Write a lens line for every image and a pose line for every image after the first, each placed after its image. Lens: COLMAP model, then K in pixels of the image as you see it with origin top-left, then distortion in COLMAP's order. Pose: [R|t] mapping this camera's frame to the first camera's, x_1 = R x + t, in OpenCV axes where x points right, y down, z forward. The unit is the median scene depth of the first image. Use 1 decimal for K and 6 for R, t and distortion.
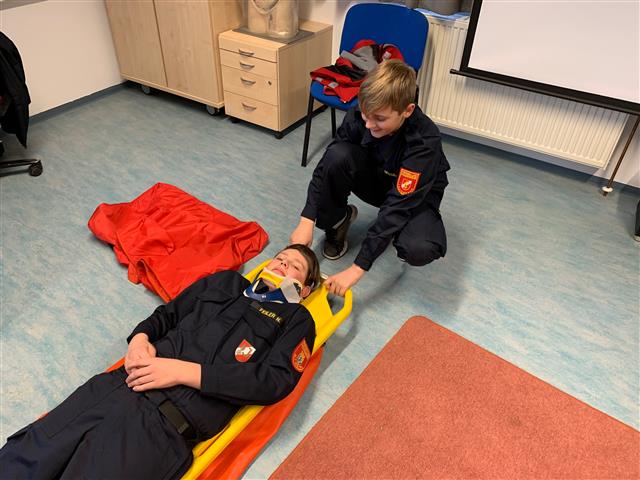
lens RADIAL K [[505.1, 0, 320.0], [0, 505.1, 240.0], [0, 0, 1]] dist [0.001361, 0.002165]
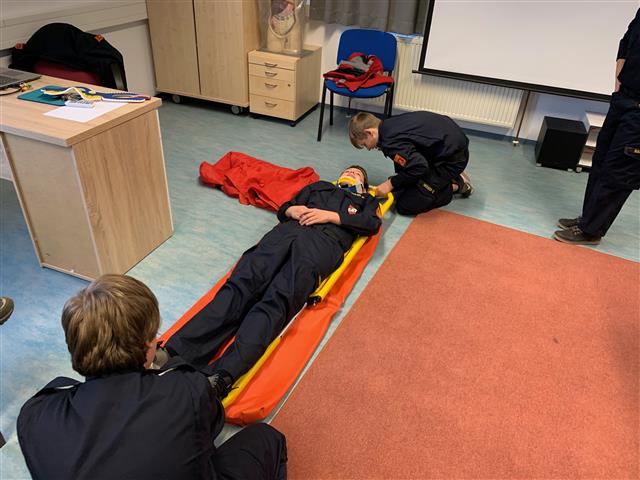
lens RADIAL K [[490.5, 0, 320.0], [0, 490.5, 240.0], [0, 0, 1]] dist [0.010874, -0.002844]
pose [[0.981229, -0.086155, 0.172532, -0.314653], [0.097077, 0.993707, -0.055882, 0.227200], [-0.166632, 0.071582, 0.983417, -0.375733]]
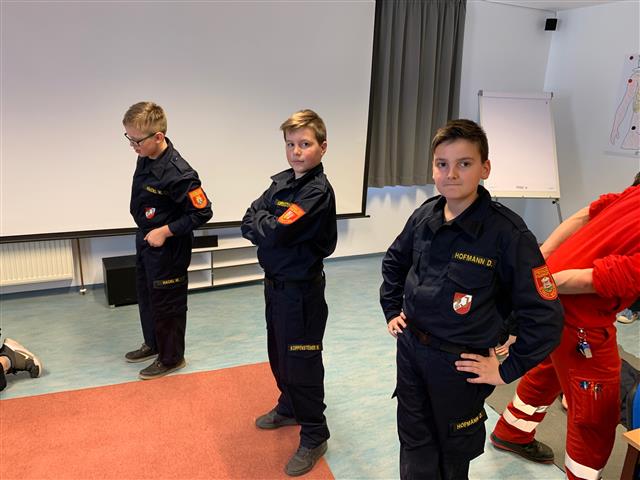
lens RADIAL K [[490.5, 0, 320.0], [0, 490.5, 240.0], [0, 0, 1]] dist [0.010874, -0.002844]
pose [[0.544121, -0.237292, 0.804752, -0.176278], [0.496630, 0.864177, -0.080974, 0.231731], [-0.676233, 0.443723, 0.588063, -0.377692]]
